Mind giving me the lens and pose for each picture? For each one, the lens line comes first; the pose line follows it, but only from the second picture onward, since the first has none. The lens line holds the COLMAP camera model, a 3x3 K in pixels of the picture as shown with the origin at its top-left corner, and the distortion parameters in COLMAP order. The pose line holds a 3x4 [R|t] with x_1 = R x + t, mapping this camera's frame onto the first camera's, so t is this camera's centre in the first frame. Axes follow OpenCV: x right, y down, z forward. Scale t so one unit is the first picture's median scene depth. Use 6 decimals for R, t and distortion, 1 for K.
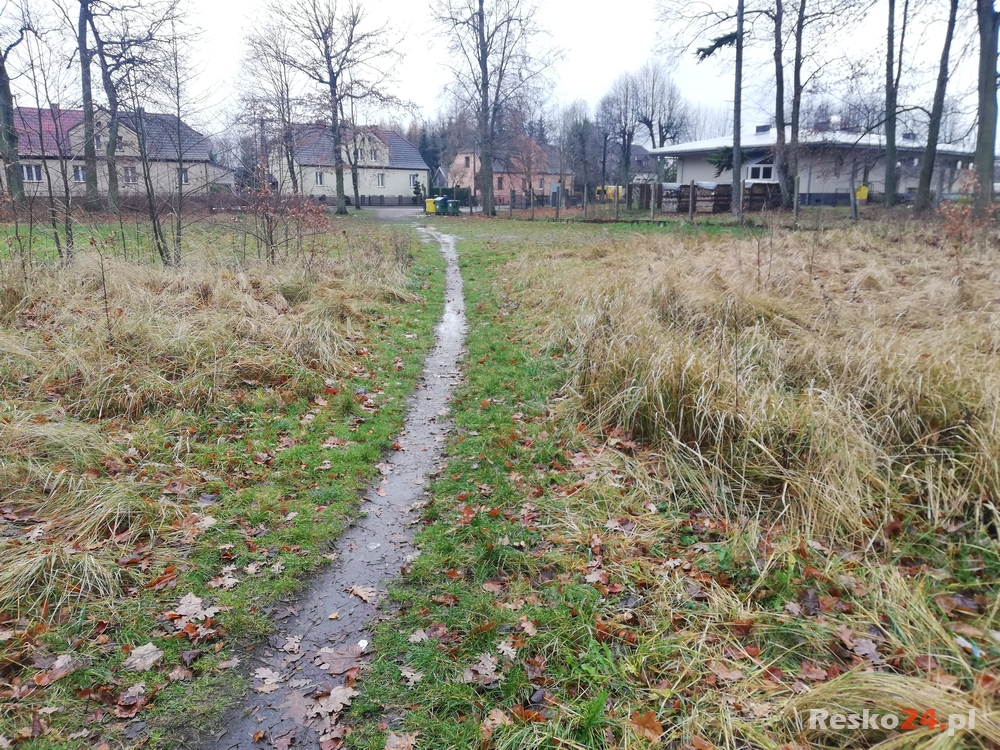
lens RADIAL K [[759.6, 0, 494.3], [0, 759.6, 378.3], [0, 0, 1]] dist [0.004910, -0.008716]
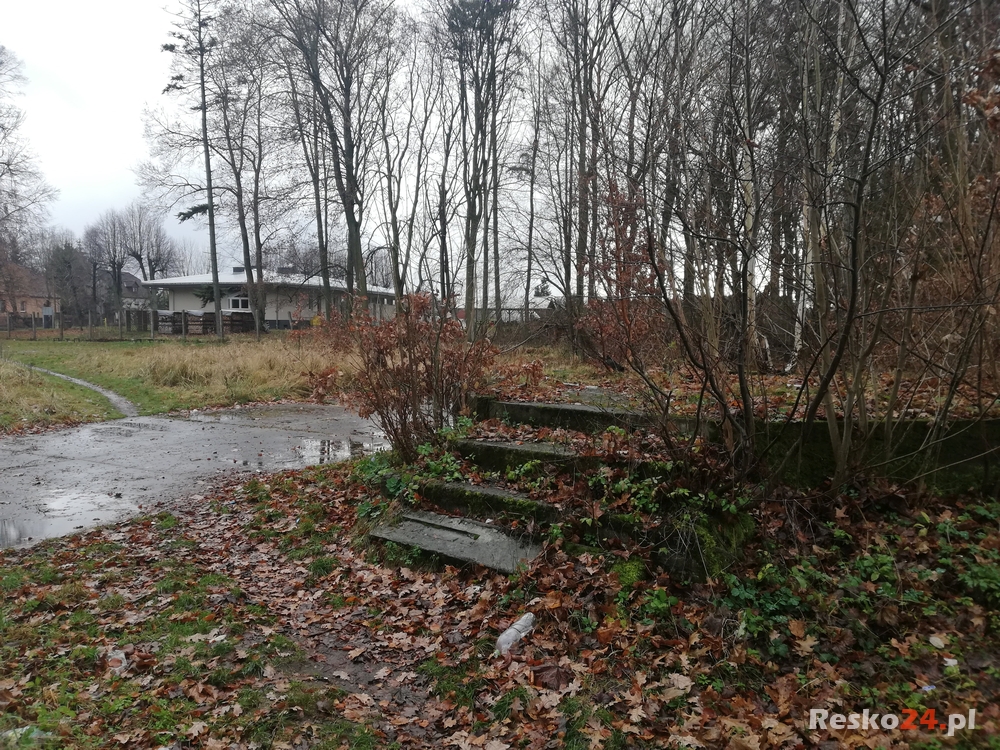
lens RADIAL K [[759.6, 0, 505.5], [0, 759.6, 392.9], [0, 0, 1]] dist [0.004910, -0.008716]
pose [[0.798910, -0.043222, 0.599896, -0.062417], [0.126923, 0.987068, -0.097912, 0.057421], [-0.587907, 0.154363, 0.794064, -0.246258]]
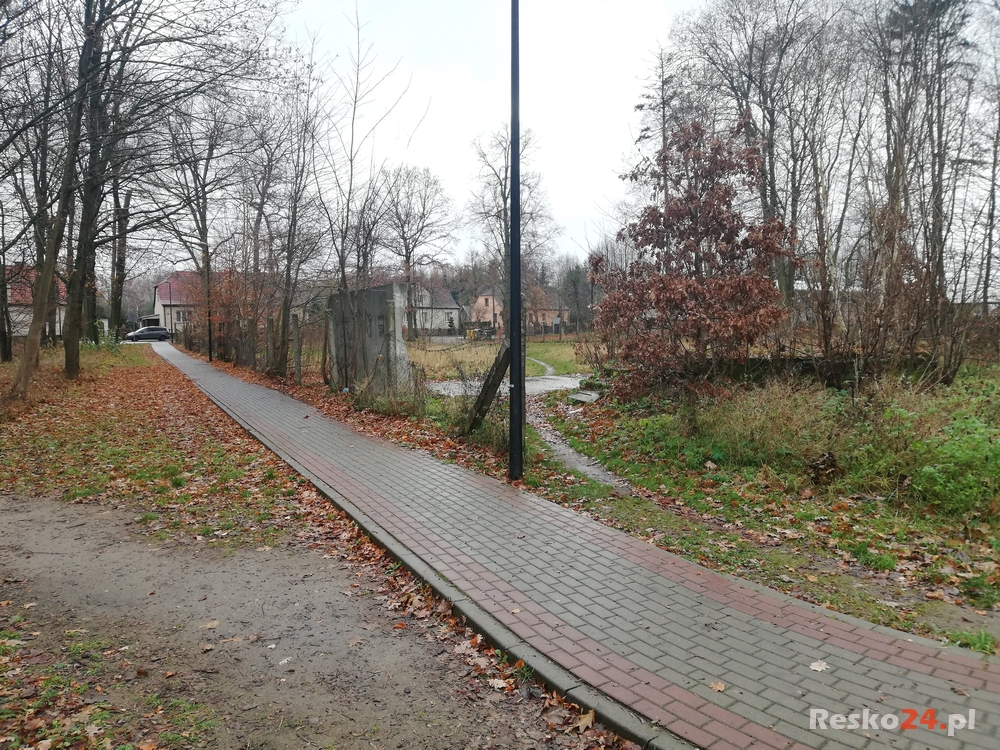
lens RADIAL K [[759.6, 0, 500.4], [0, 759.6, 376.6], [0, 0, 1]] dist [0.004910, -0.008716]
pose [[0.999839, -0.014550, 0.010483, -0.045262], [0.016125, 0.985233, -0.170456, 0.099201], [-0.007848, 0.170597, 0.985310, -0.410605]]
